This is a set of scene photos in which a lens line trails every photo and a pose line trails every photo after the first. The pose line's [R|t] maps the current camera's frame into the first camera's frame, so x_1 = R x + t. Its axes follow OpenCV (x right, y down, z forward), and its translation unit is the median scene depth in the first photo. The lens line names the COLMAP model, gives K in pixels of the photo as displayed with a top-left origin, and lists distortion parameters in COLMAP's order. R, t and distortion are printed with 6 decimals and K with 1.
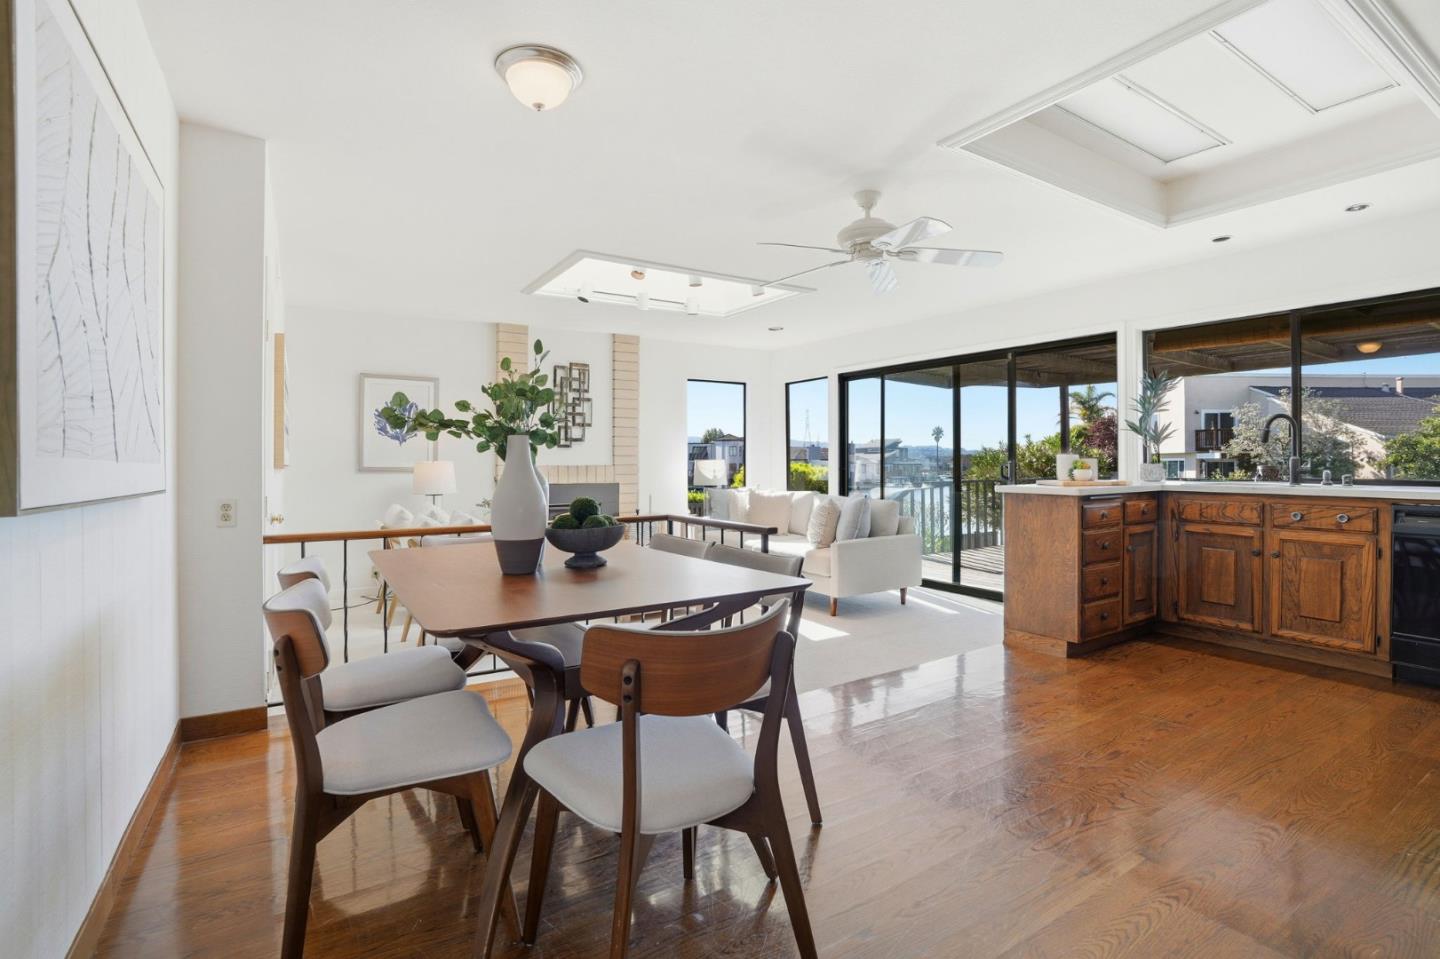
lens RADIAL K [[676.3, 0, 727.9], [0, 676.3, 462.9], [0, 0, 1]] dist [-0.043633, 0.013539]
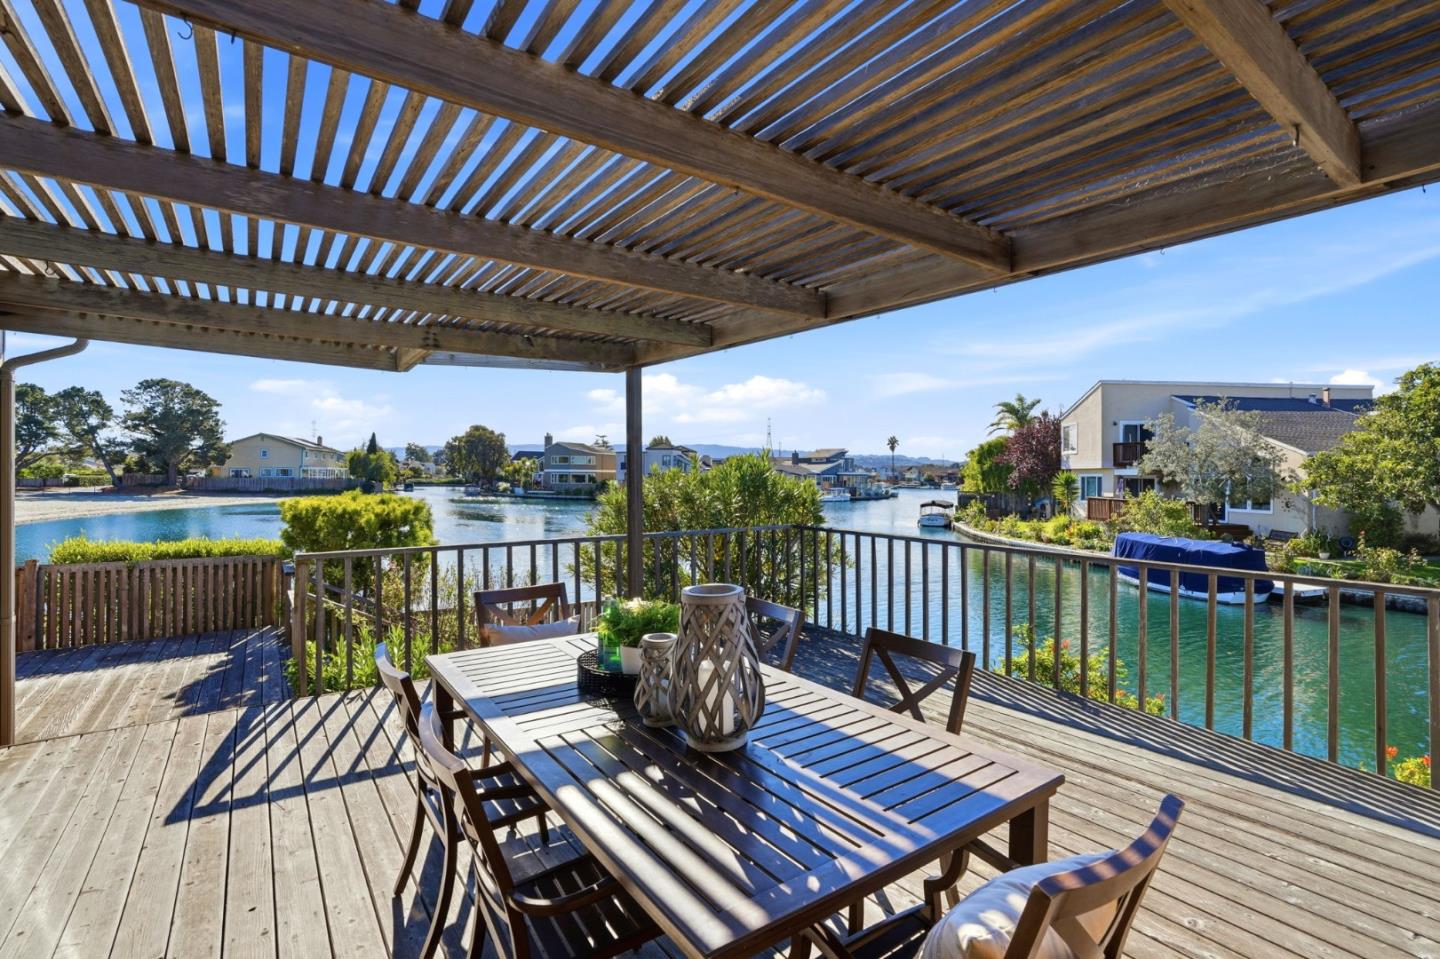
lens RADIAL K [[676.3, 0, 724.9], [0, 676.3, 461.5], [0, 0, 1]] dist [-0.043633, 0.013539]
pose [[0.998934, 0.006570, 0.045699, 0.675221], [-0.005952, 0.999889, -0.013660, -0.043929], [-0.045784, 0.013374, 0.998862, 0.571640]]
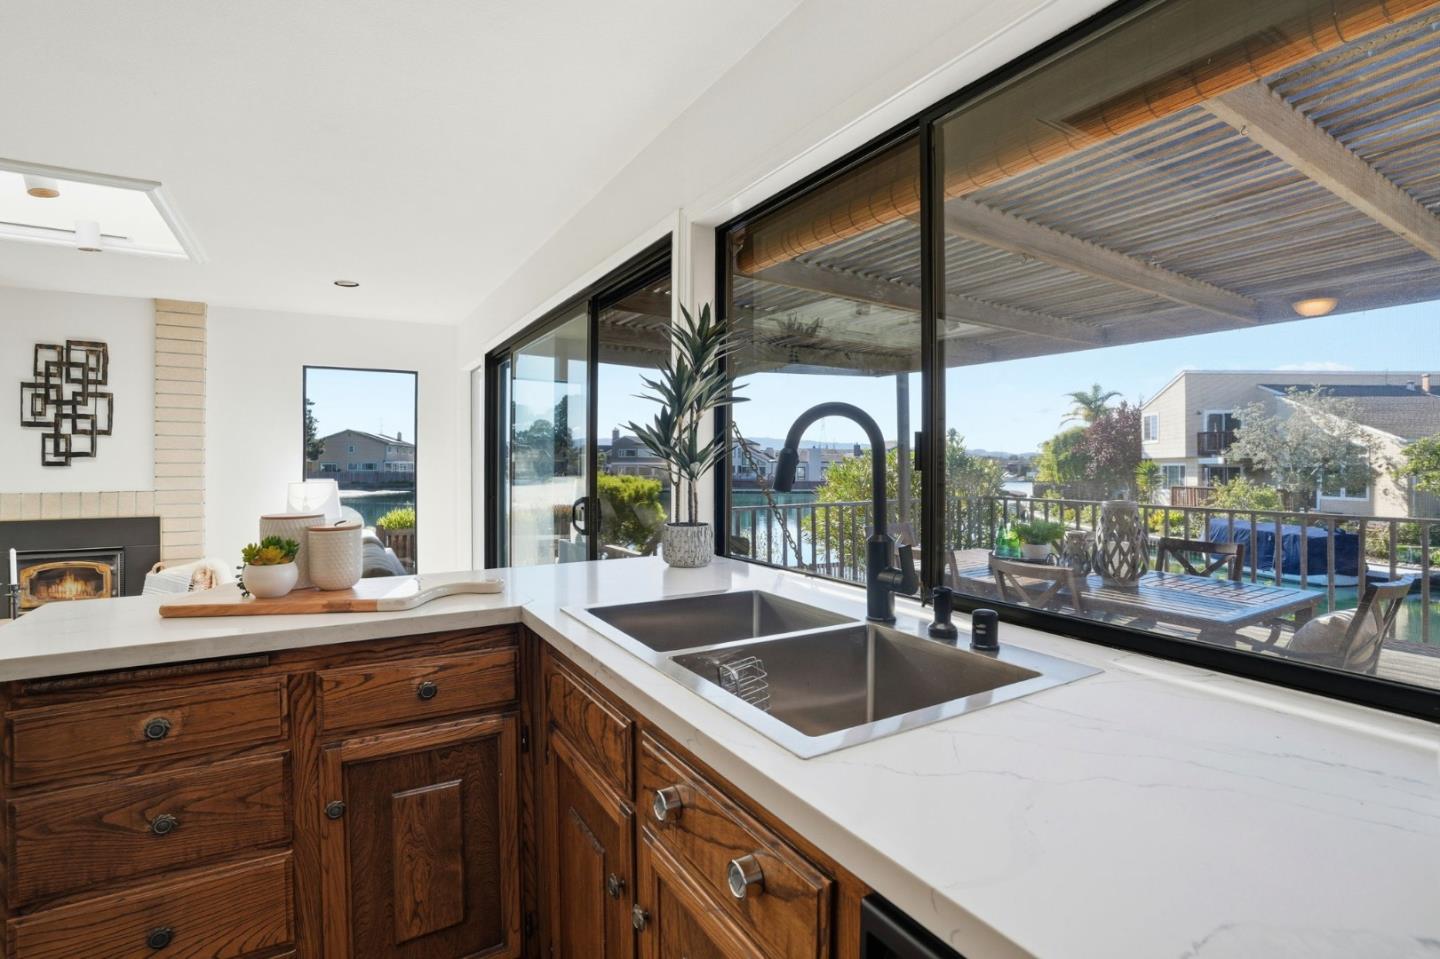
lens RADIAL K [[676.3, 0, 727.3], [0, 676.3, 464.3], [0, 0, 1]] dist [-0.043633, 0.013539]
pose [[0.999607, 0.001741, -0.027974, 0.422228], [-0.001720, 0.999998, 0.000779, -0.024771], [0.027975, -0.000730, 0.999608, 0.346050]]
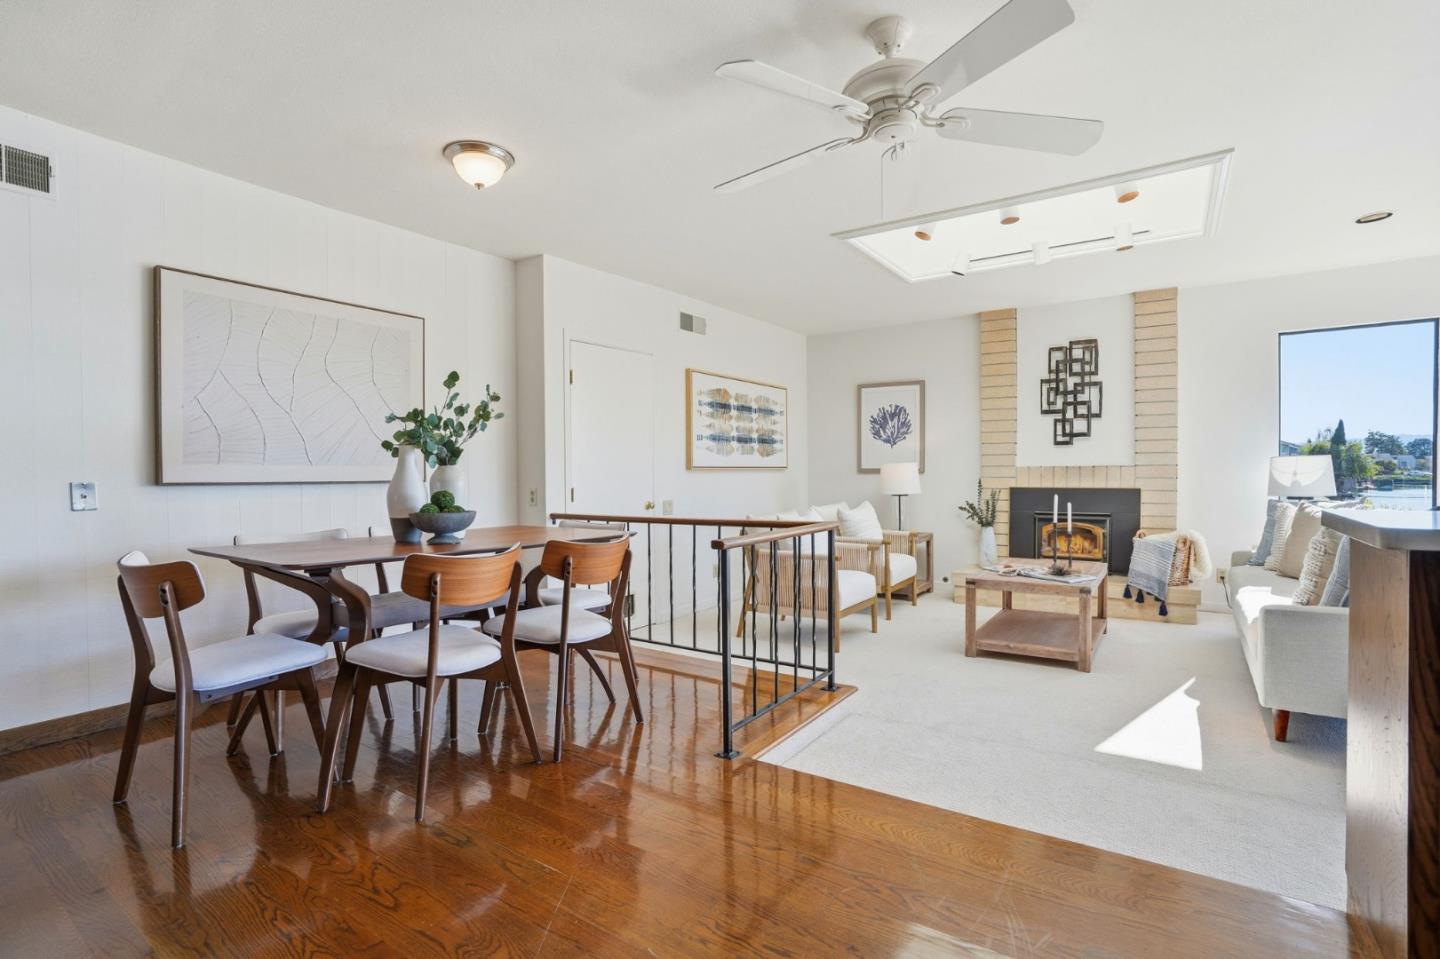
lens RADIAL K [[676.3, 0, 730.2], [0, 676.3, 475.6], [0, 0, 1]] dist [-0.043633, 0.013539]
pose [[0.398729, 0.007692, -0.917037, 0.331485], [0.006095, 0.999921, 0.011037, 0.003344], [0.917049, -0.009990, 0.398650, 0.280432]]
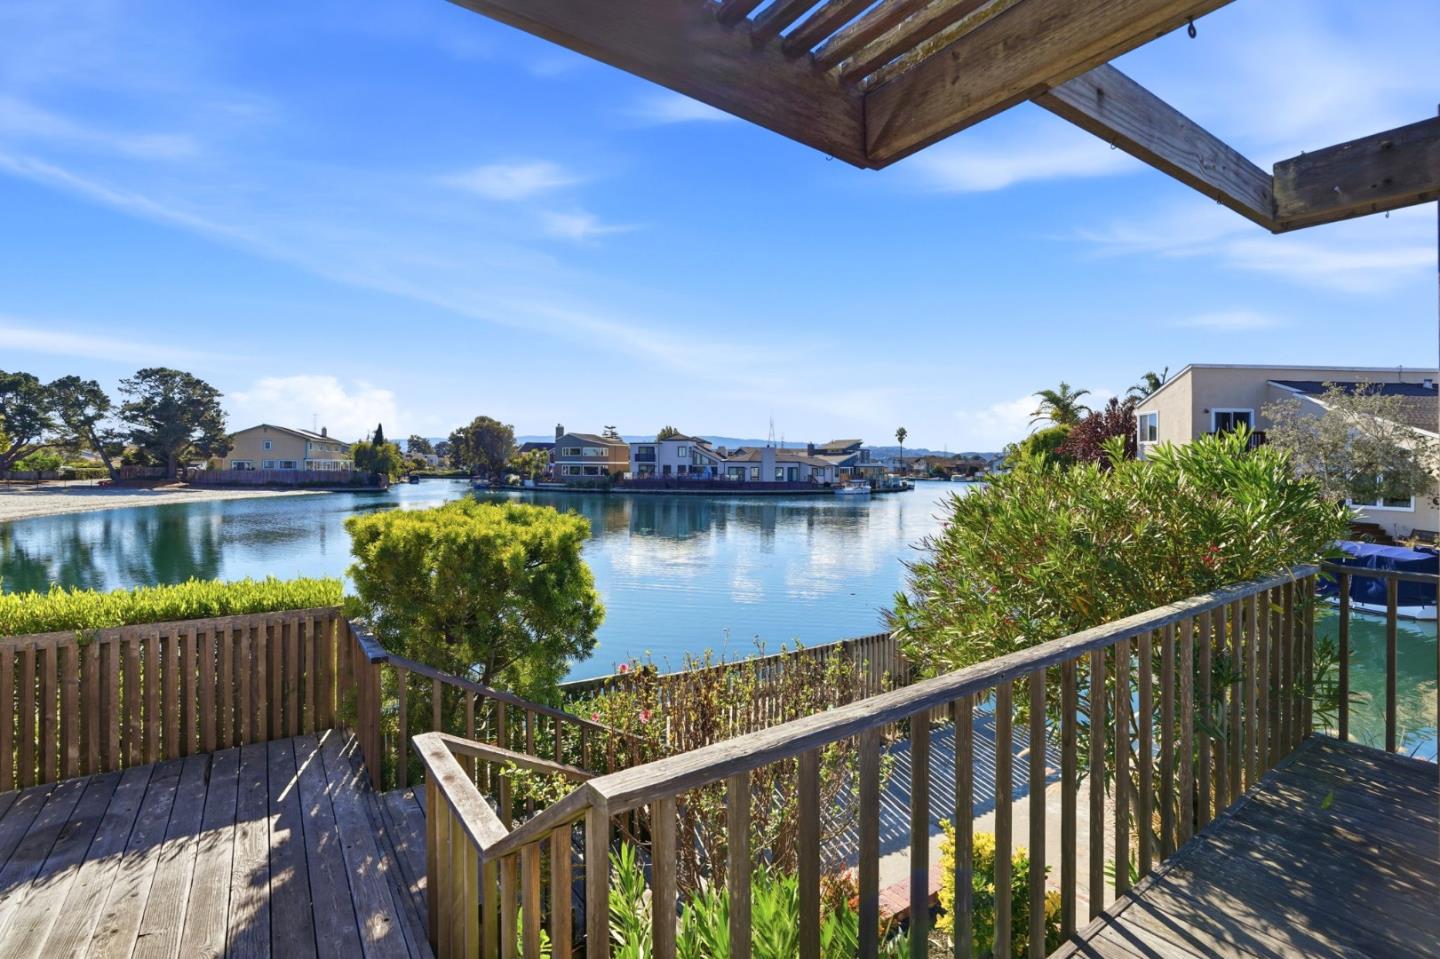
lens RADIAL K [[676.3, 0, 724.9], [0, 676.3, 459.1], [0, 0, 1]] dist [-0.043633, 0.013539]
pose [[0.998975, 0.005527, 0.044927, 0.355517], [-0.005308, 0.999973, -0.004993, -0.044268], [-0.044954, 0.004749, 0.998978, 1.006597]]
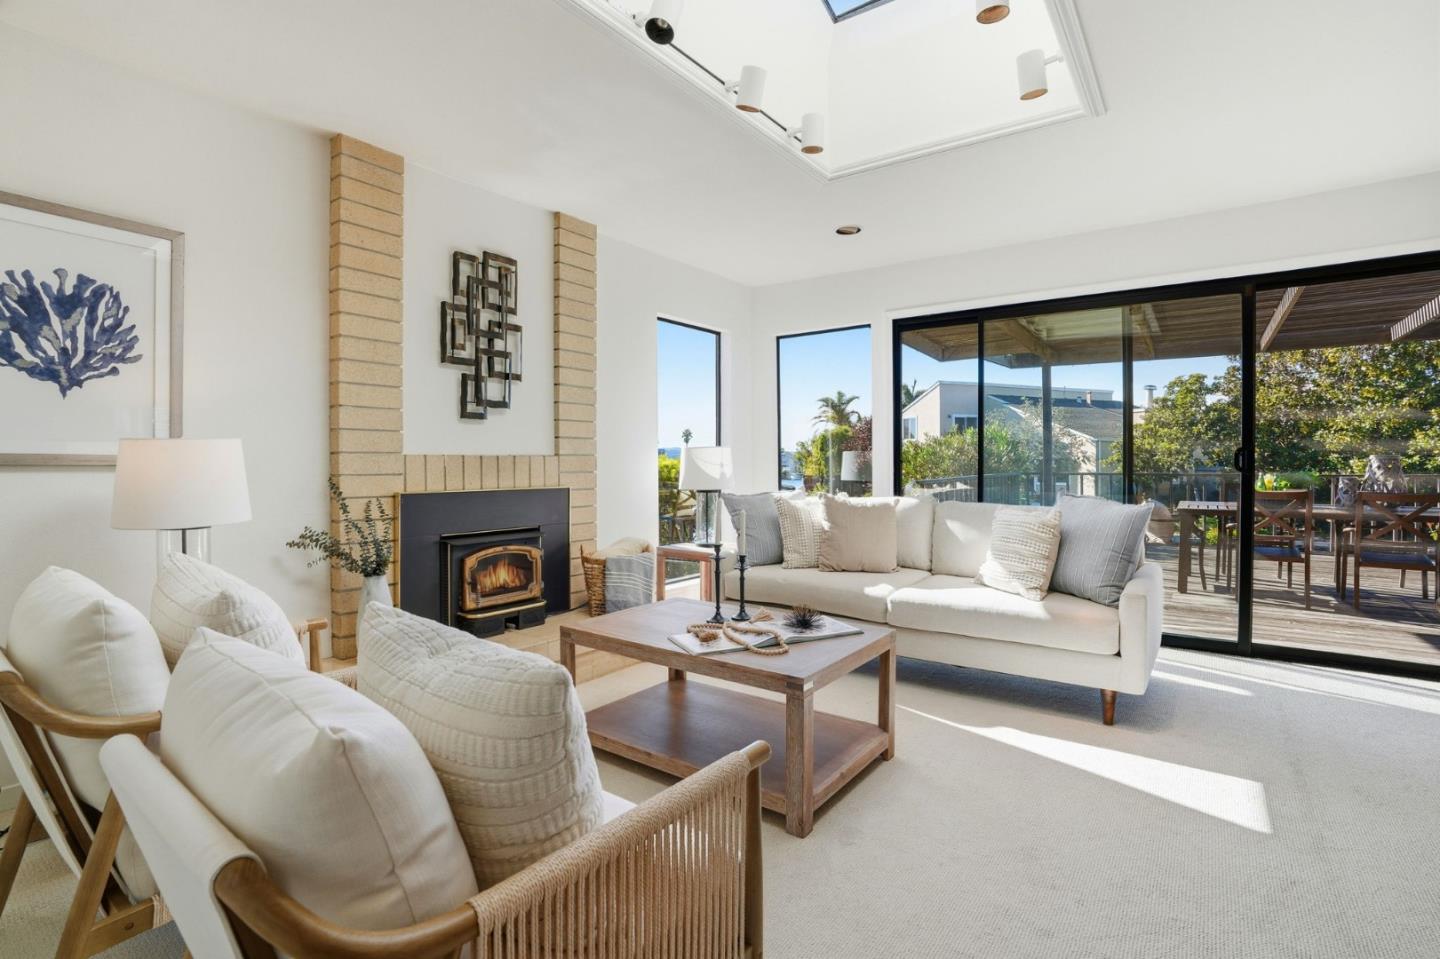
lens RADIAL K [[676.3, 0, 731.6], [0, 676.3, 463.9], [0, 0, 1]] dist [-0.043633, 0.013539]
pose [[0.928867, -0.003227, 0.370400, -0.235952], [0.003445, 0.999994, 0.000072, 0.010625], [-0.370398, 0.001209, 0.928872, 0.444486]]
